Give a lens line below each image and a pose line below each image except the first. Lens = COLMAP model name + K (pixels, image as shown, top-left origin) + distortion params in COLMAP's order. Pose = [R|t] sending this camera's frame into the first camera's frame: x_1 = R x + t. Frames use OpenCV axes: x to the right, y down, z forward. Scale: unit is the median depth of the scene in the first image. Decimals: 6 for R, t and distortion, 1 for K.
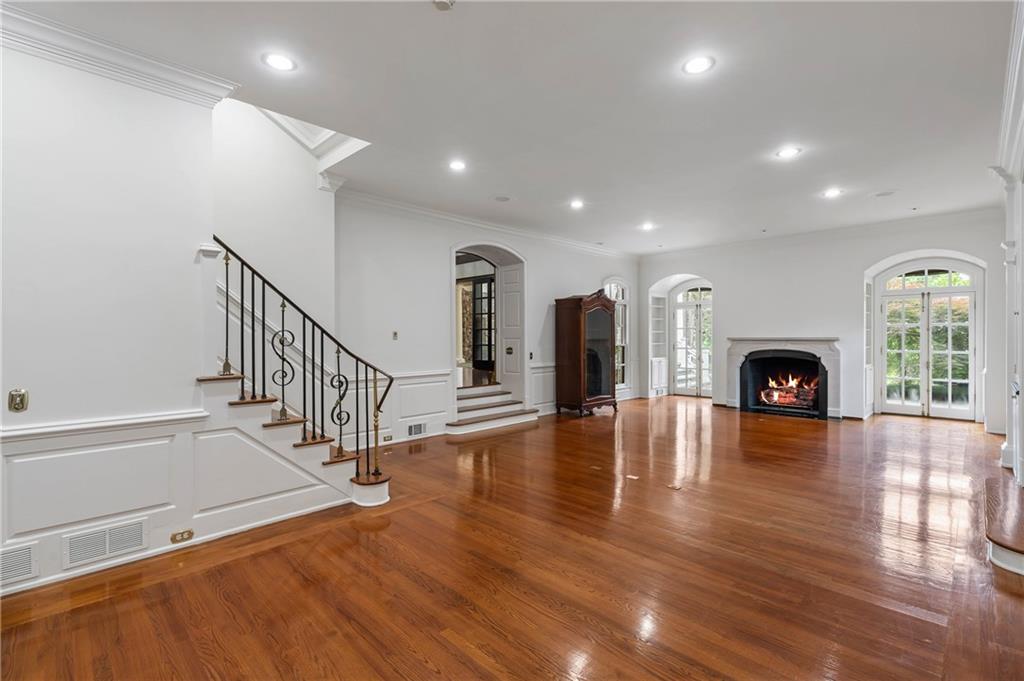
lens RADIAL K [[463.5, 0, 512.0], [0, 463.5, 337.4], [0, 0, 1]] dist [-0.003486, -0.000126]
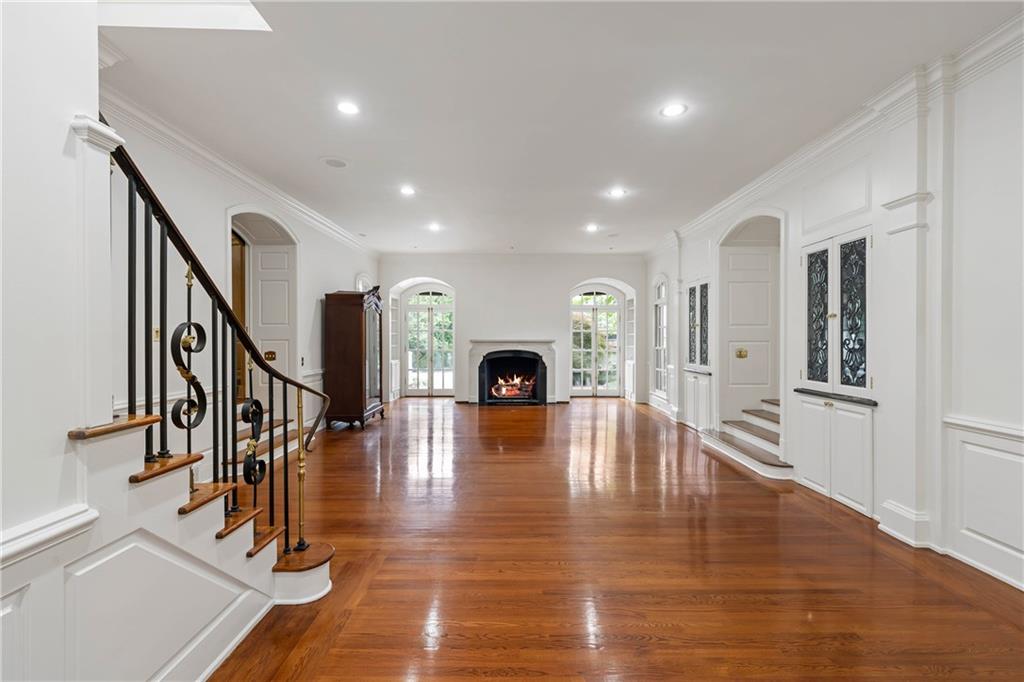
lens RADIAL K [[466.9, 0, 512.0], [0, 466.9, 341.0], [0, 0, 1]] dist [0.001330, 0.000588]
pose [[0.708860, 0.001021, 0.705348, -0.273961], [-0.002472, 0.999996, 0.001036, 0.001867], [-0.705345, -0.002478, 0.708860, 0.166522]]
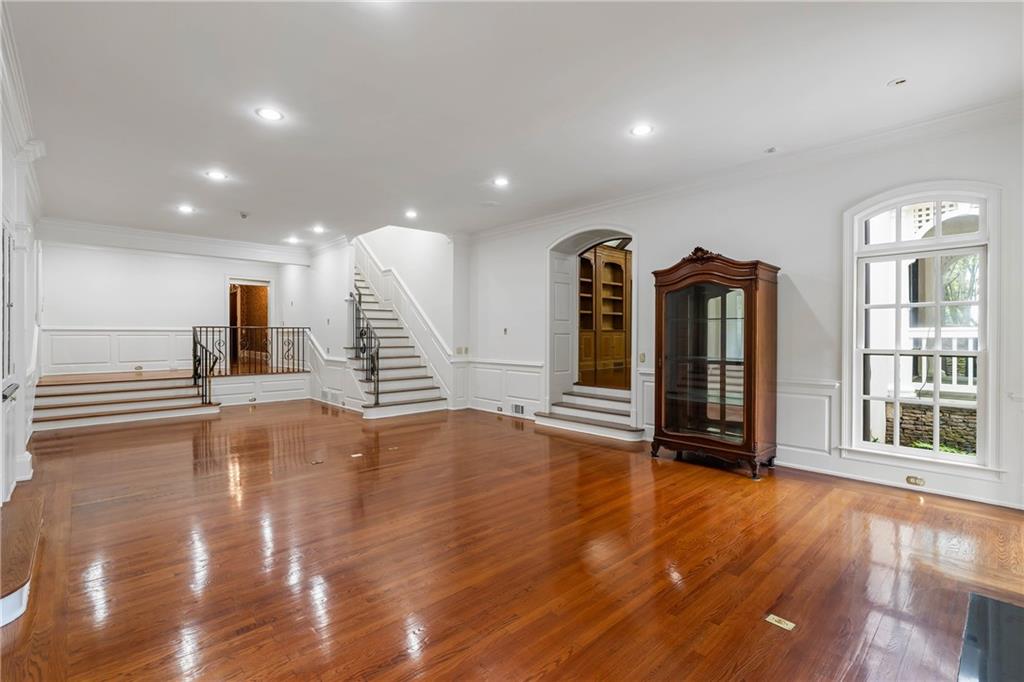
lens RADIAL K [[466.9, 0, 512.0], [0, 466.9, 341.0], [0, 0, 1]] dist [0.001330, 0.000588]
pose [[-0.031419, 0.012756, -0.999425, 0.798086], [-0.004443, 0.999907, 0.012902, 0.004745], [0.999496, 0.004846, -0.031359, 0.811834]]
